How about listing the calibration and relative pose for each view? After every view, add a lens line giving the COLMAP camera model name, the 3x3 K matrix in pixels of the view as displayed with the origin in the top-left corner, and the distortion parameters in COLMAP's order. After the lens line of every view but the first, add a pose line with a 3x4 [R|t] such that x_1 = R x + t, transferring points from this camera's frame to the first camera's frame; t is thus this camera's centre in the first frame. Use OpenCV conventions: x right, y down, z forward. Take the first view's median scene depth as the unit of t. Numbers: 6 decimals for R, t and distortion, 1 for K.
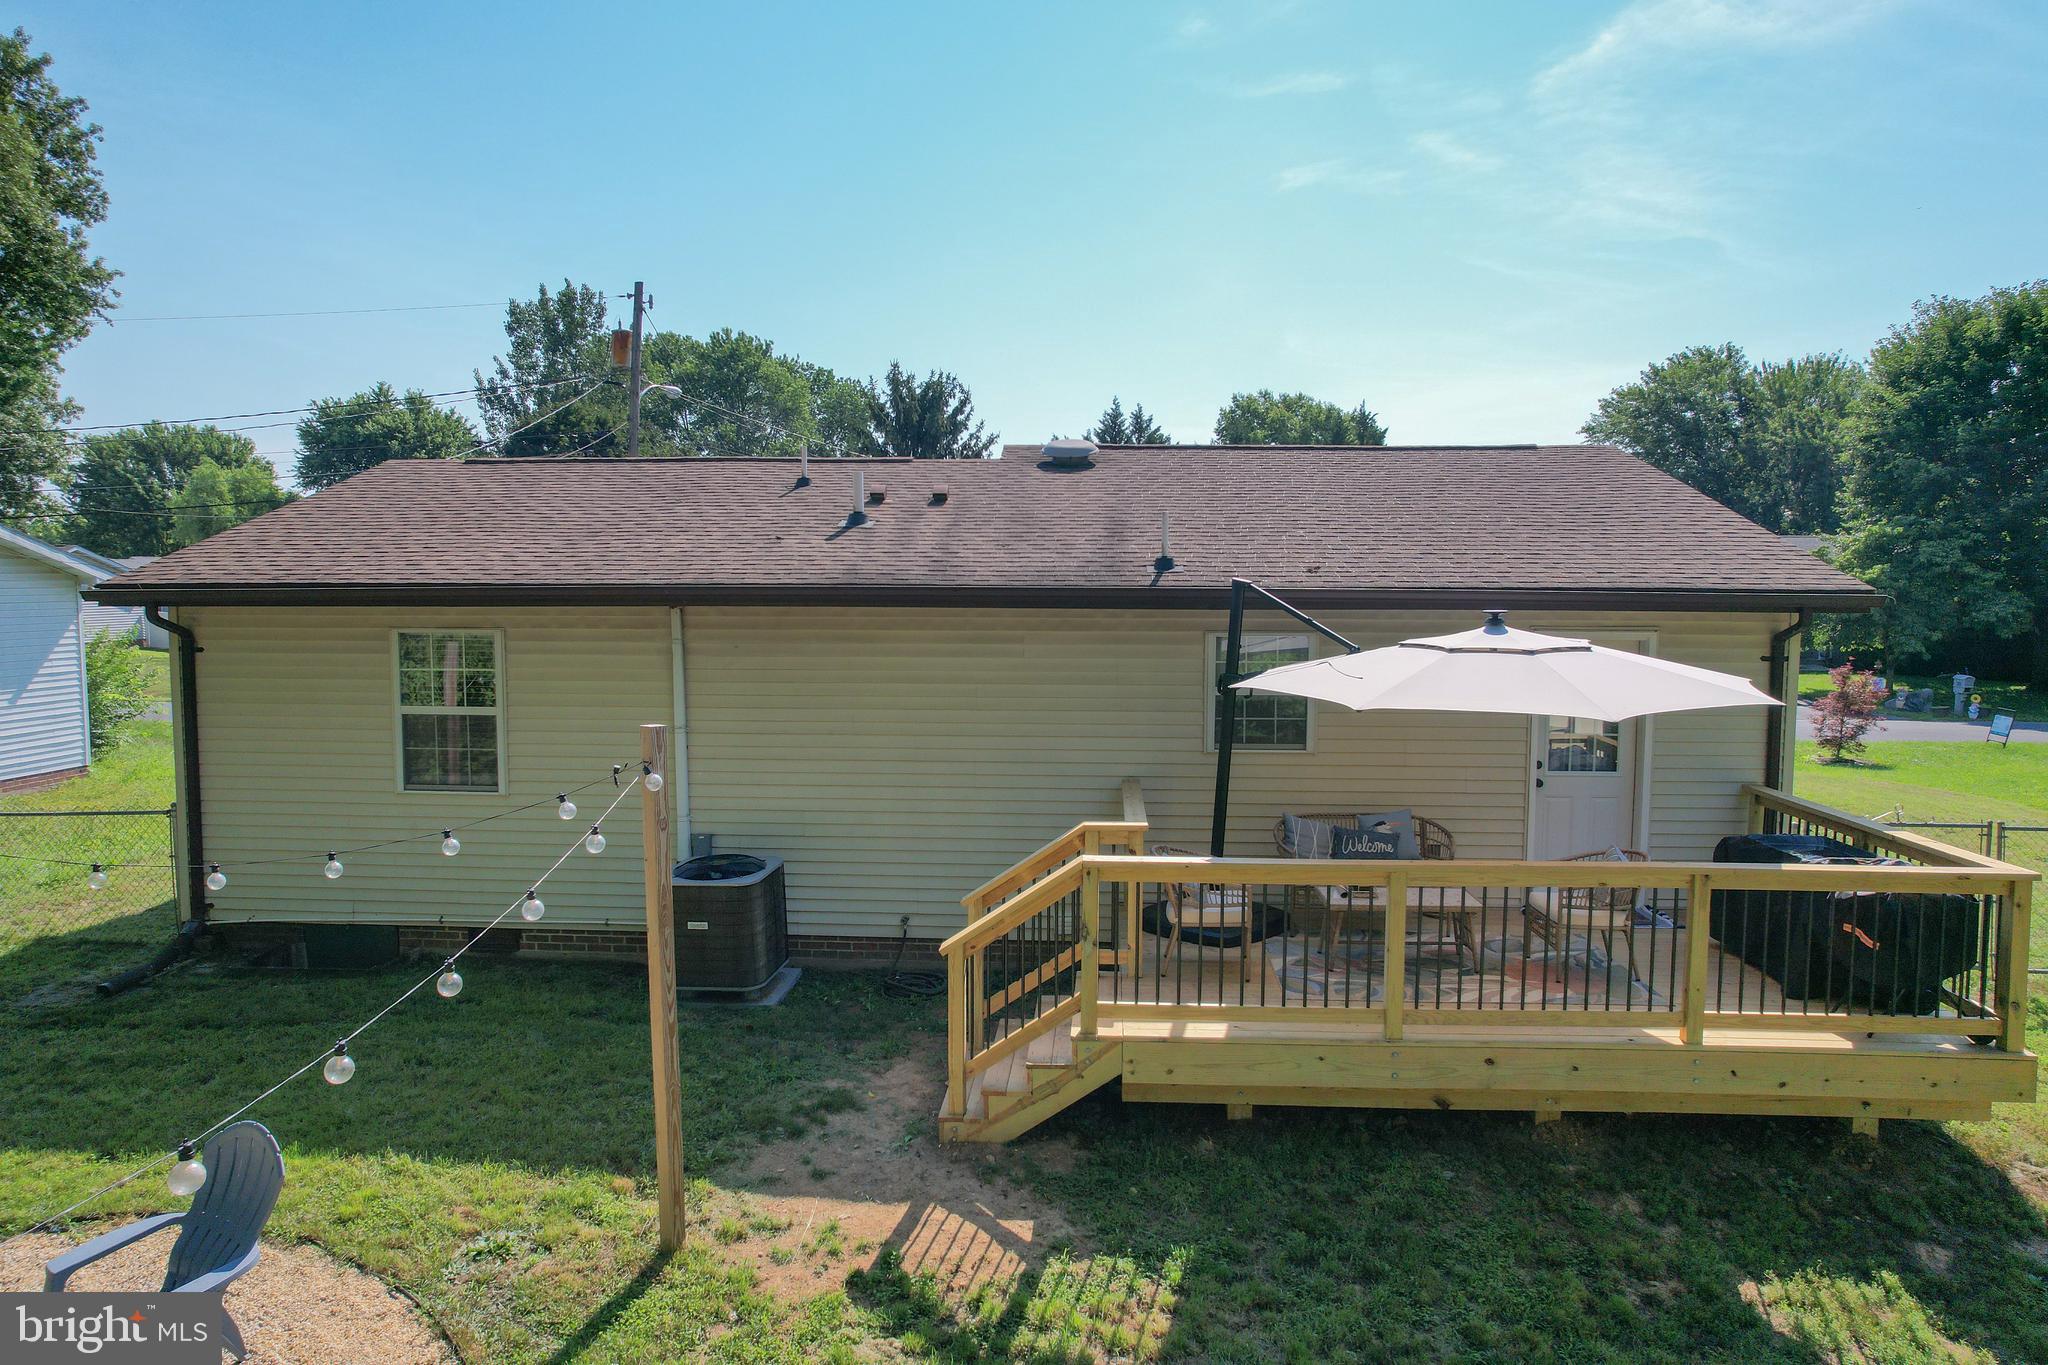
lens RADIAL K [[1301.6, 0, 1030.0], [0, 1301.6, 678.6], [0, 0, 1]] dist [-0.070362, 0.063334]
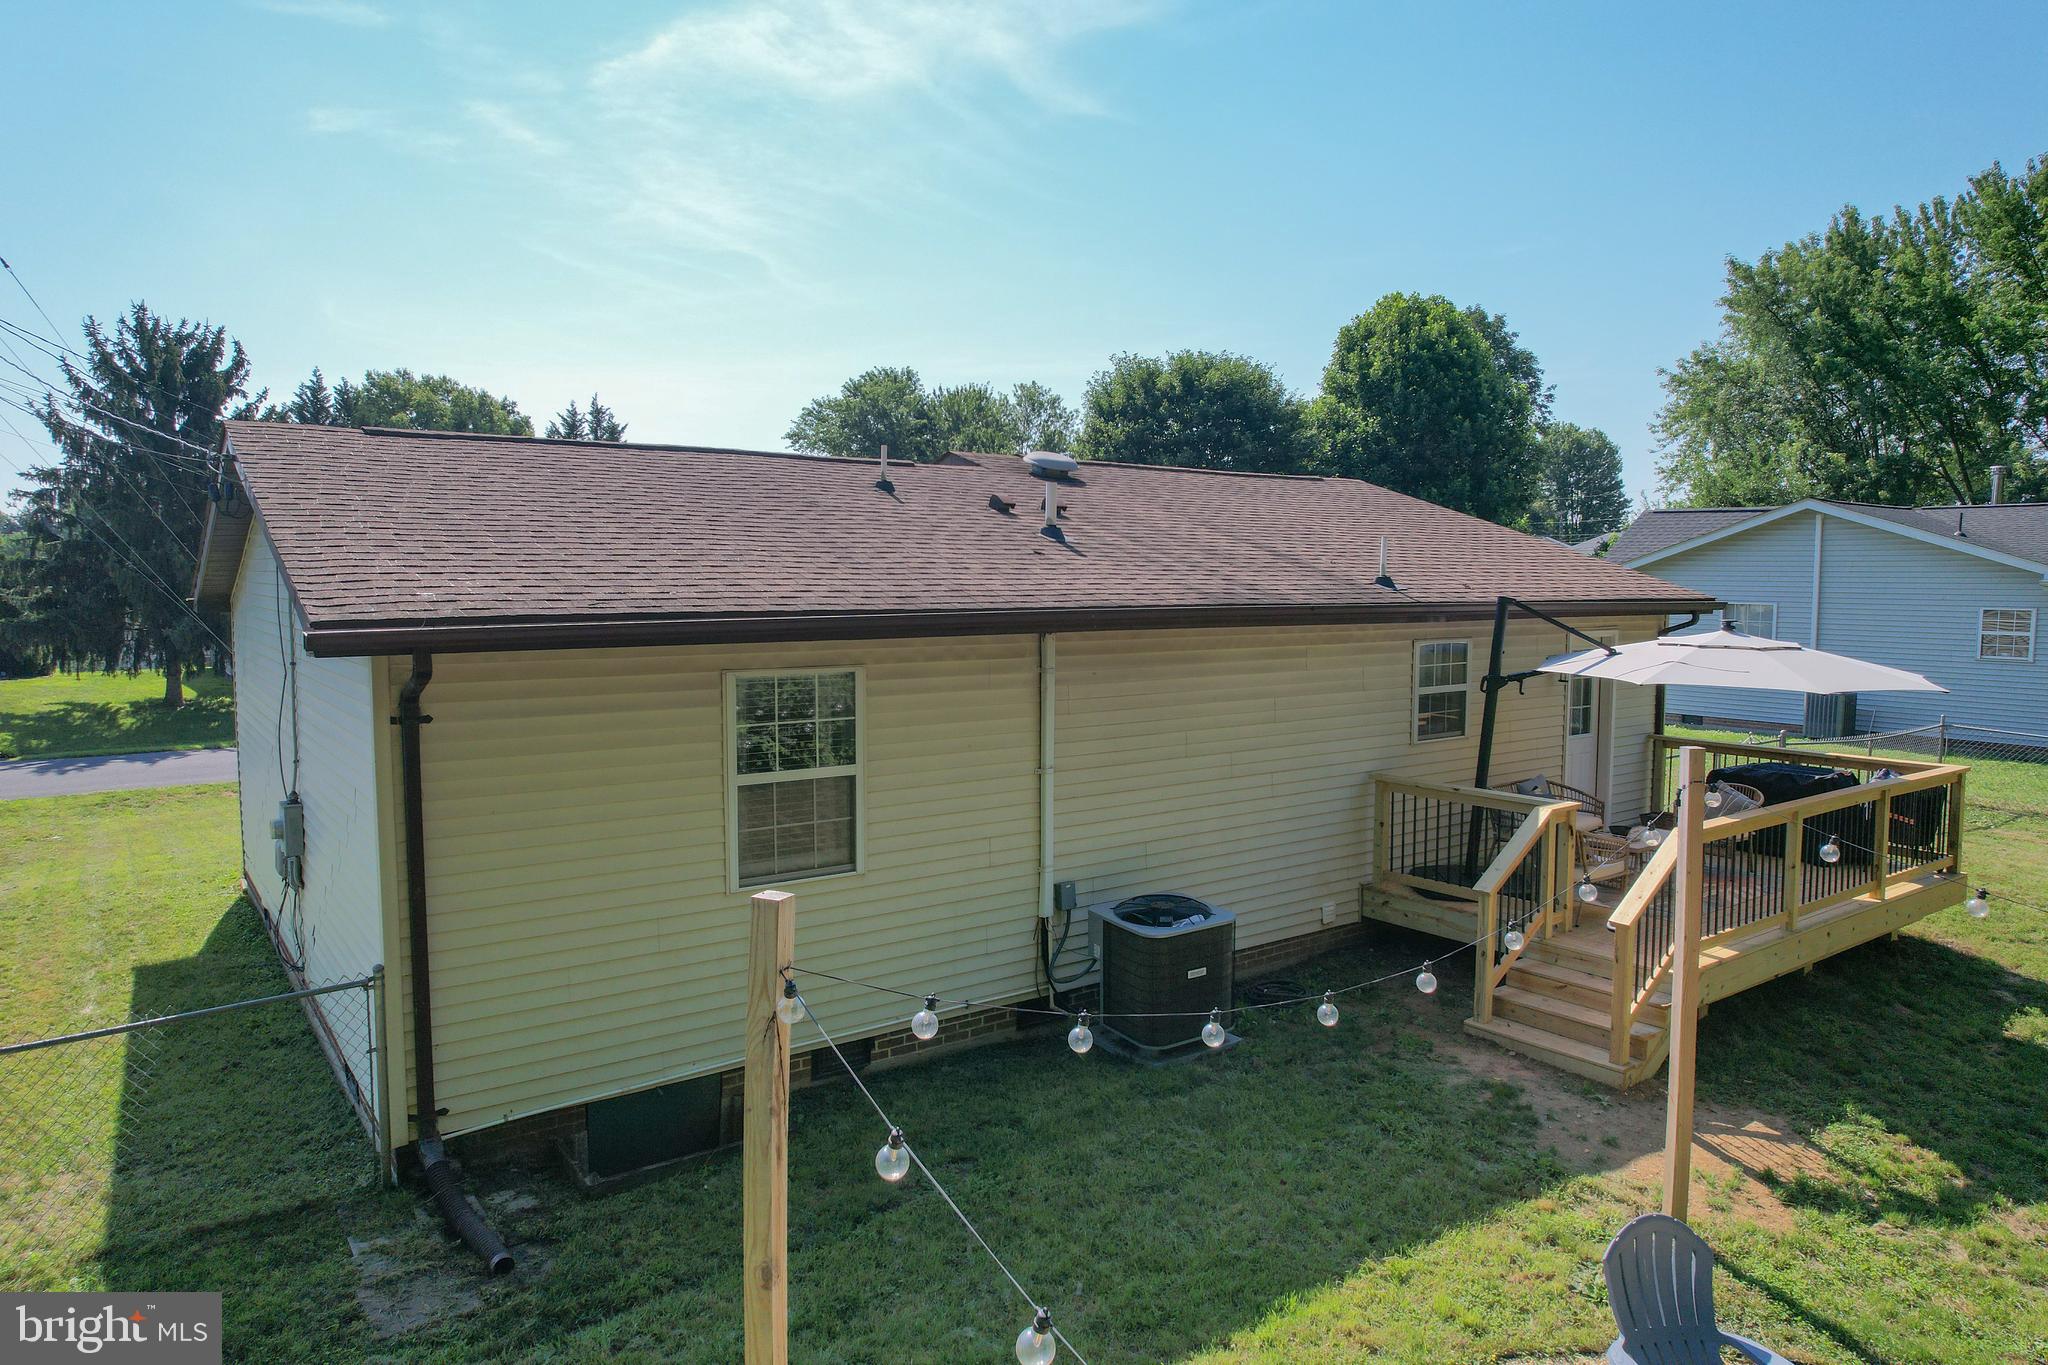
lens RADIAL K [[1301.6, 0, 1030.0], [0, 1301.6, 678.6], [0, 0, 1]] dist [-0.070362, 0.063334]
pose [[0.771413, -0.051484, 0.634248, -0.859959], [0.048514, 0.998579, 0.022052, -0.044255], [-0.634483, 0.013758, 0.772815, 0.321775]]
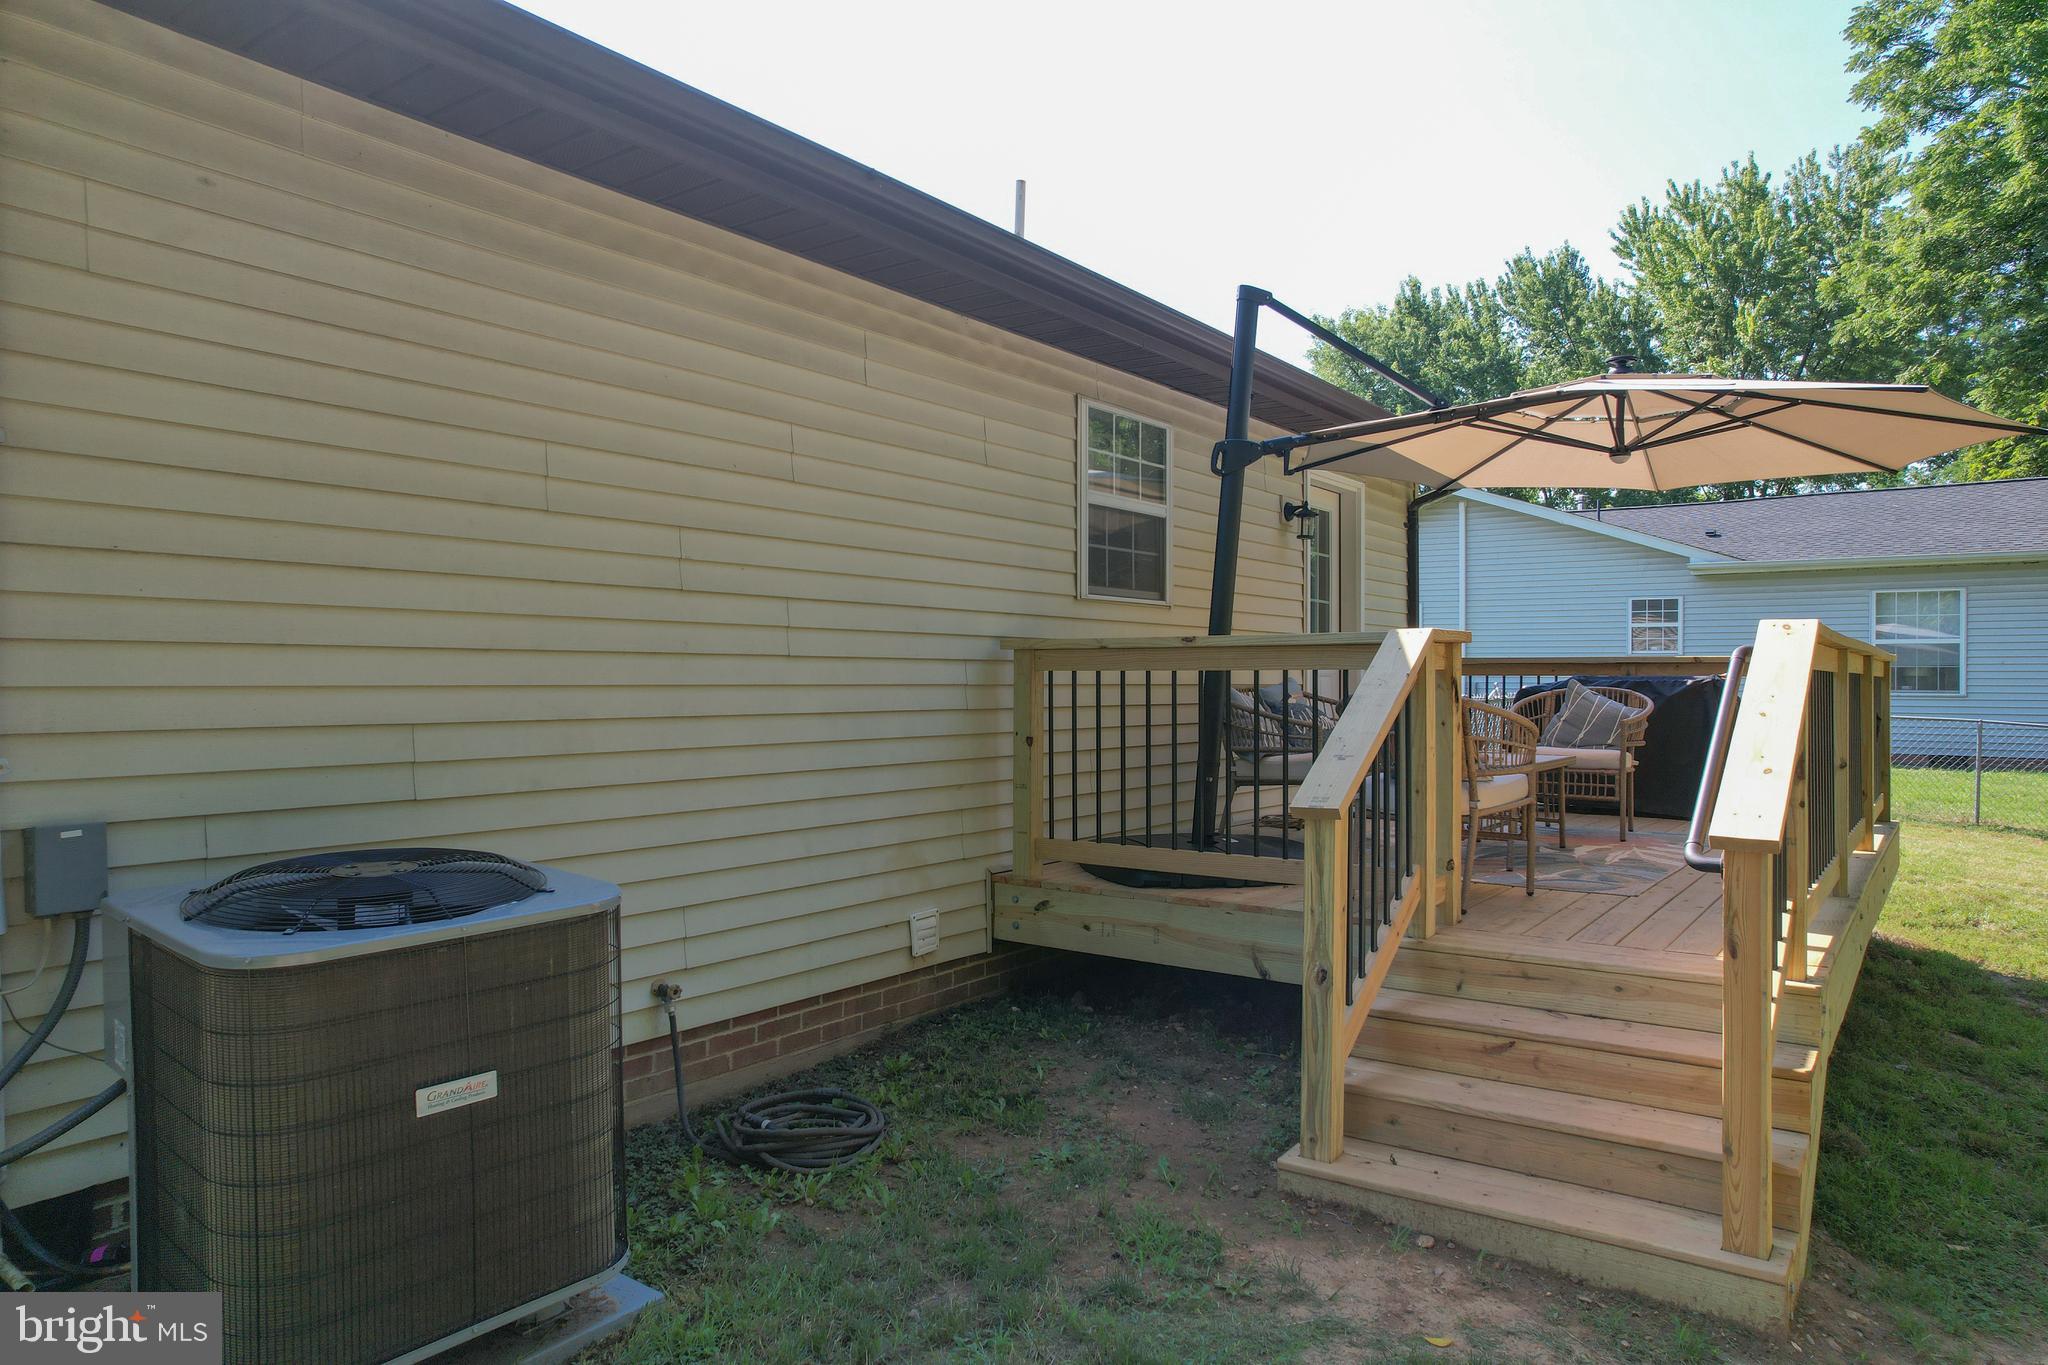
lens RADIAL K [[1301.6, 0, 1030.0], [0, 1301.6, 678.6], [0, 0, 1]] dist [-0.070362, 0.063334]
pose [[0.542401, -0.000126, 0.840120, -0.377311], [0.062246, 0.997257, -0.040038, 0.115731], [-0.837811, 0.074011, 0.540921, 0.699673]]
